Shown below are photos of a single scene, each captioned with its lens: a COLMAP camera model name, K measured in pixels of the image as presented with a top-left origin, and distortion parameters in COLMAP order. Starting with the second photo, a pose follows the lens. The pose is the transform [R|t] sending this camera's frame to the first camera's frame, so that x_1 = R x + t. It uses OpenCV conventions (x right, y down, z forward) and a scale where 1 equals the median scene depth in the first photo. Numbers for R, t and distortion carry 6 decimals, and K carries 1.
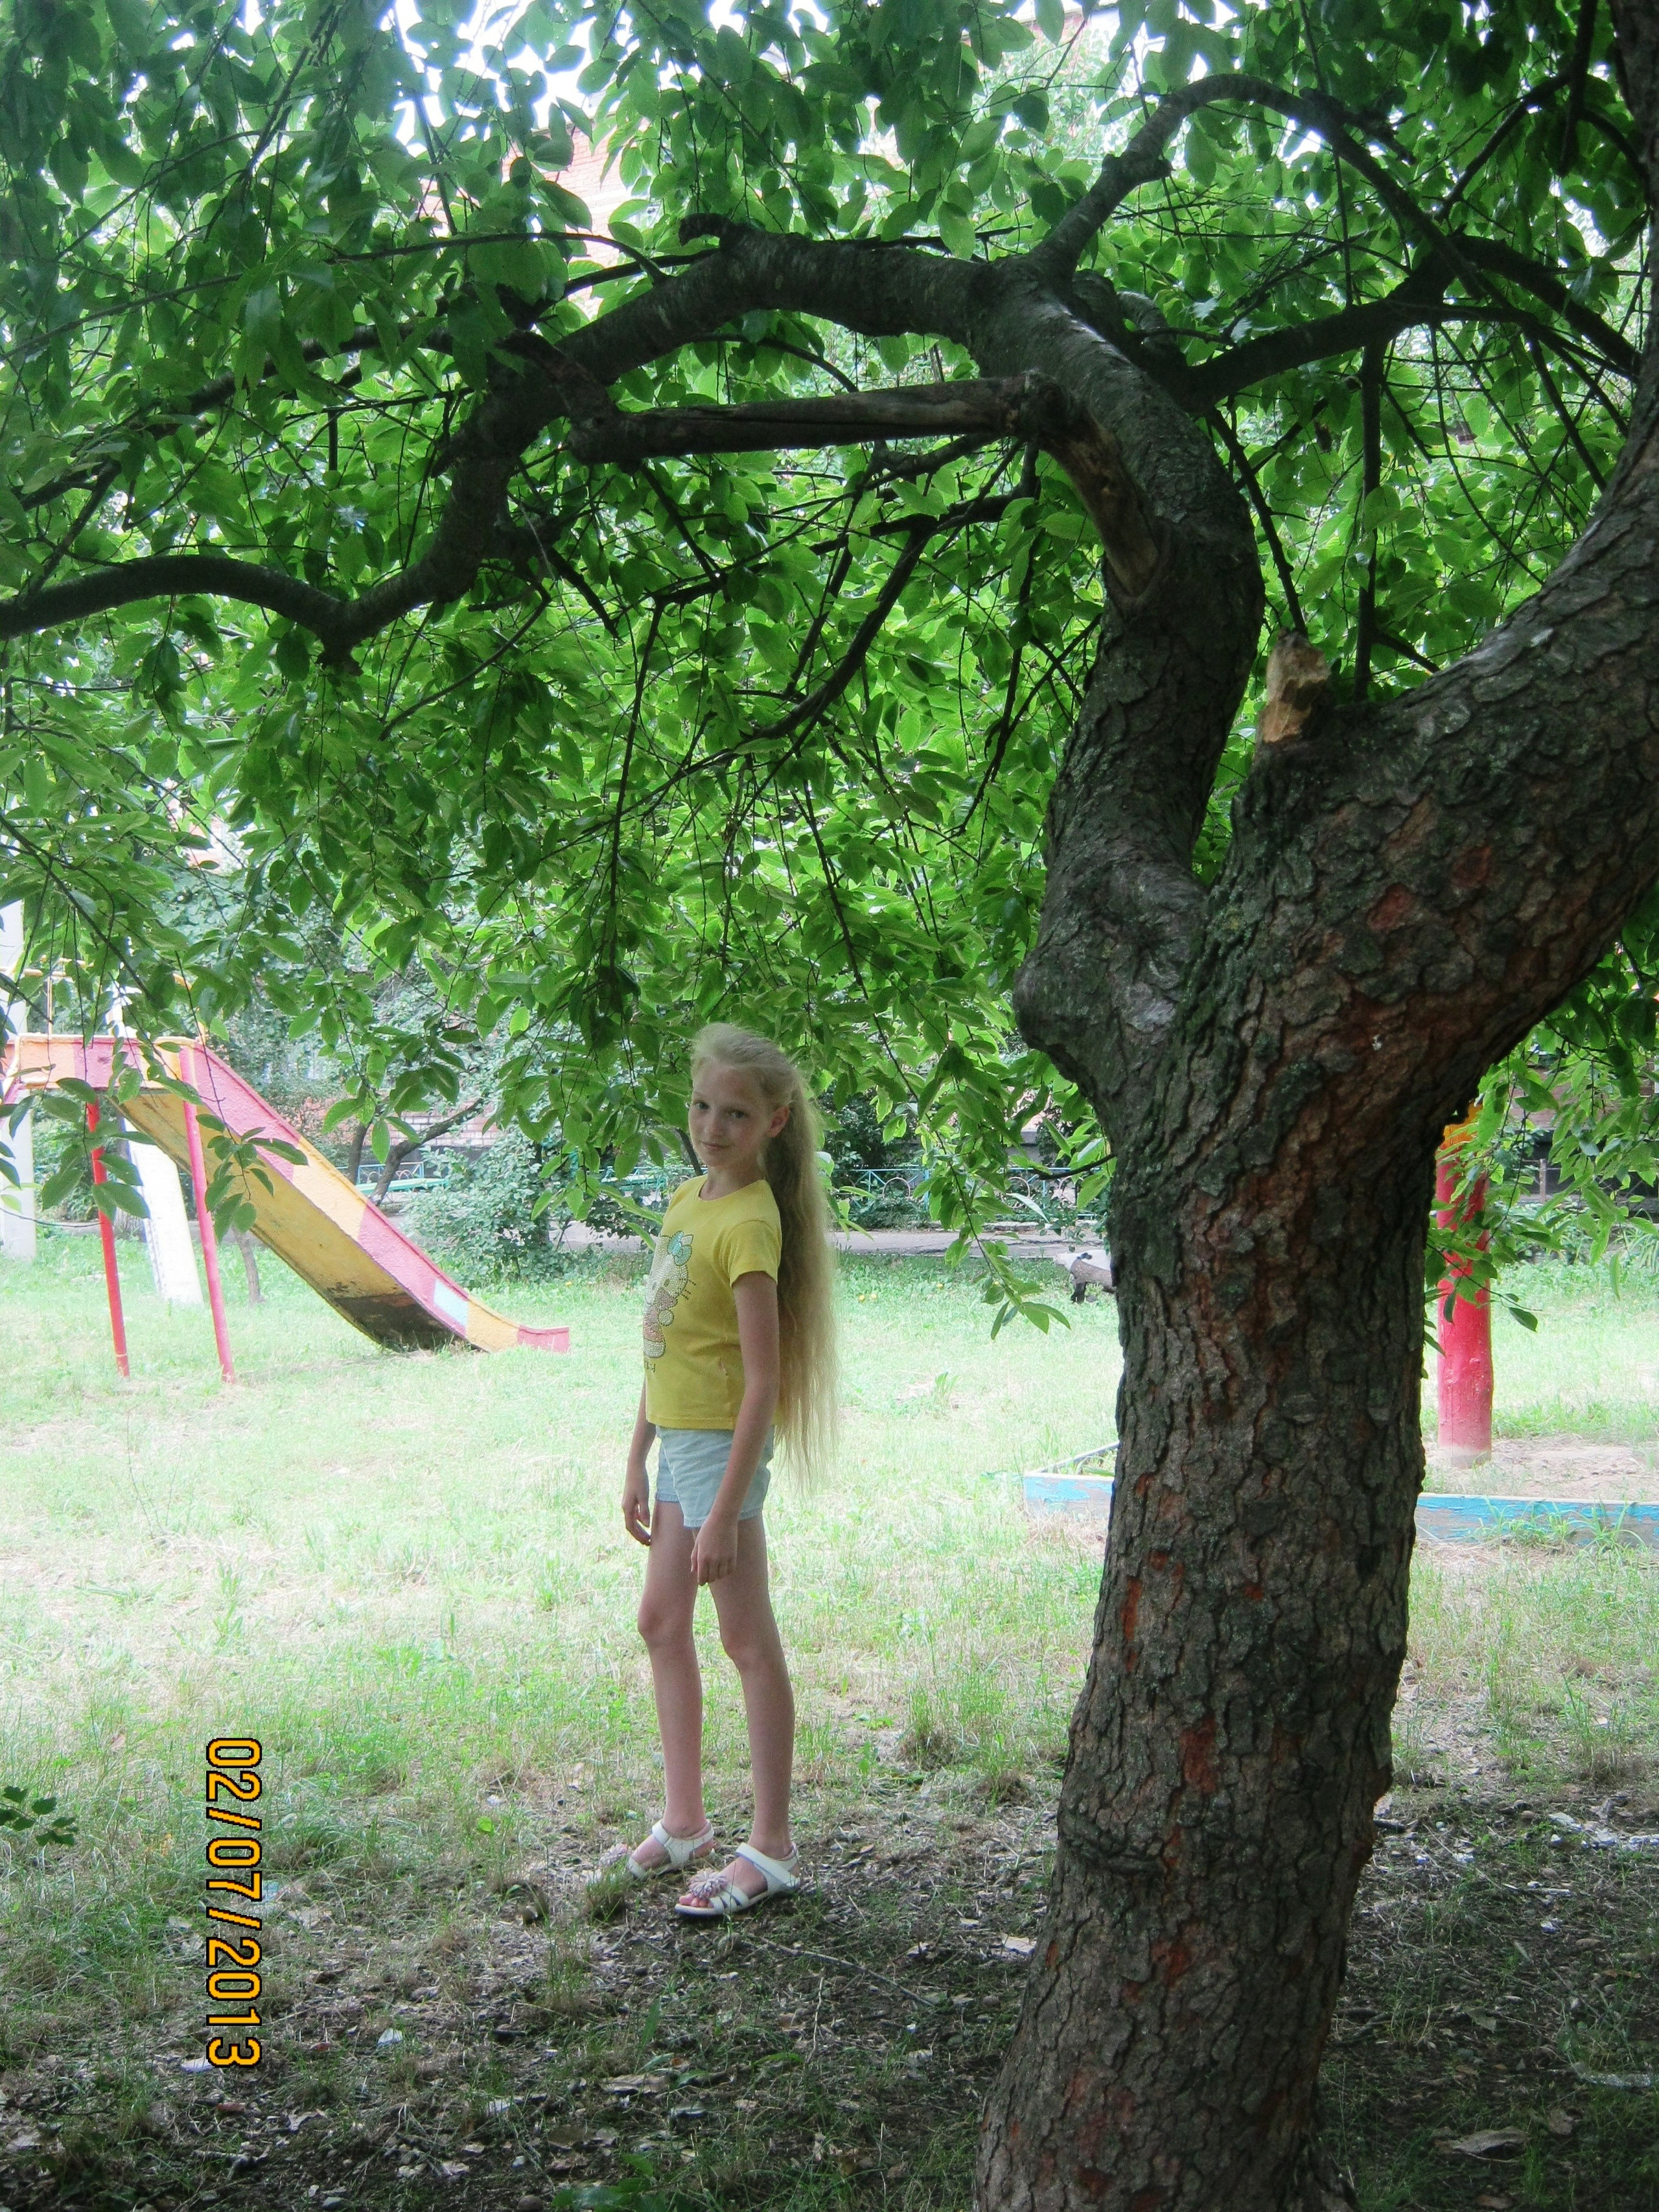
lens RADIAL K [[2410.2, 0, 829.9], [0, 2410.2, 1065.4], [0, 0, 1]] dist [-0.086725, 0.013046]
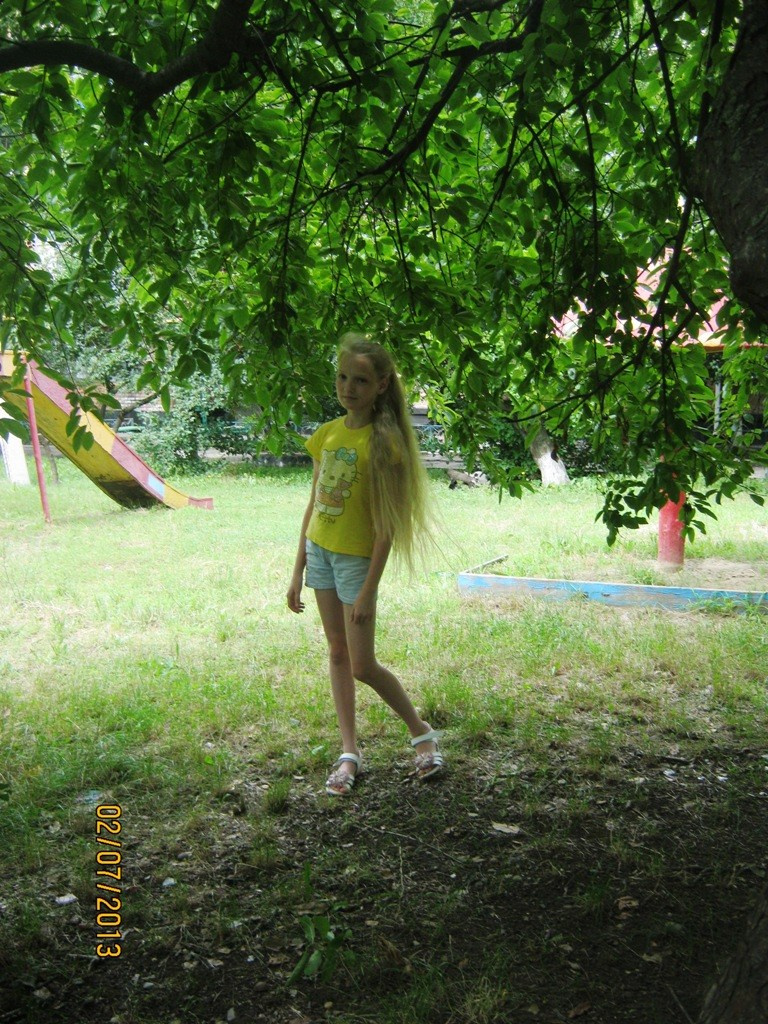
lens RADIAL K [[1115.8, 0, 384.2], [0, 1115.8, 493.2], [0, 0, 1]] dist [-0.086725, 0.013046]
pose [[0.998108, 0.012932, 0.060116, -0.065887], [-0.019038, 0.994588, 0.102137, 0.016667], [-0.058470, -0.103089, 0.992952, 0.152877]]
